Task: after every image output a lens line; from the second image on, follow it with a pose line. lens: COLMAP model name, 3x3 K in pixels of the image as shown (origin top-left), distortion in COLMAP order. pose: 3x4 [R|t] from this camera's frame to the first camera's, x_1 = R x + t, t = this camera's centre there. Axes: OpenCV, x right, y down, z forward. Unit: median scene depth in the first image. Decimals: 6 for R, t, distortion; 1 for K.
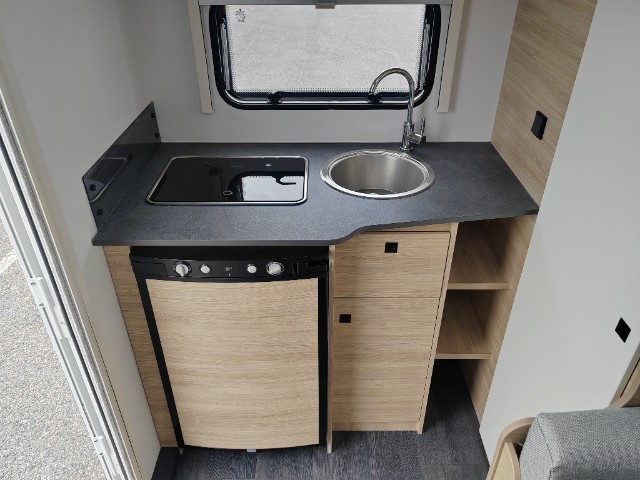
lens RADIAL K [[496.4, 0, 319.9], [0, 496.4, 240.7], [0, 0, 1]] dist [0.003858, 0.003280]
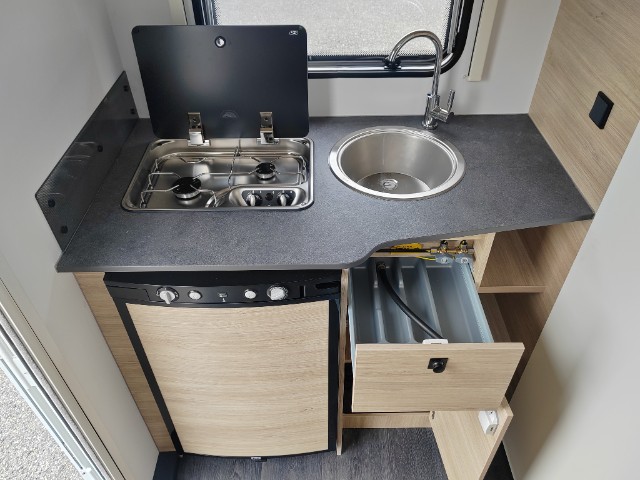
lens RADIAL K [[496.4, 0, 320.1], [0, 496.4, 239.3], [0, 0, 1]] dist [0.003858, 0.003280]
pose [[0.999955, -0.009482, 0.000600, -0.015553], [0.009290, 0.989061, 0.147216, -0.134100], [-0.001989, -0.147204, 0.989104, 0.153919]]
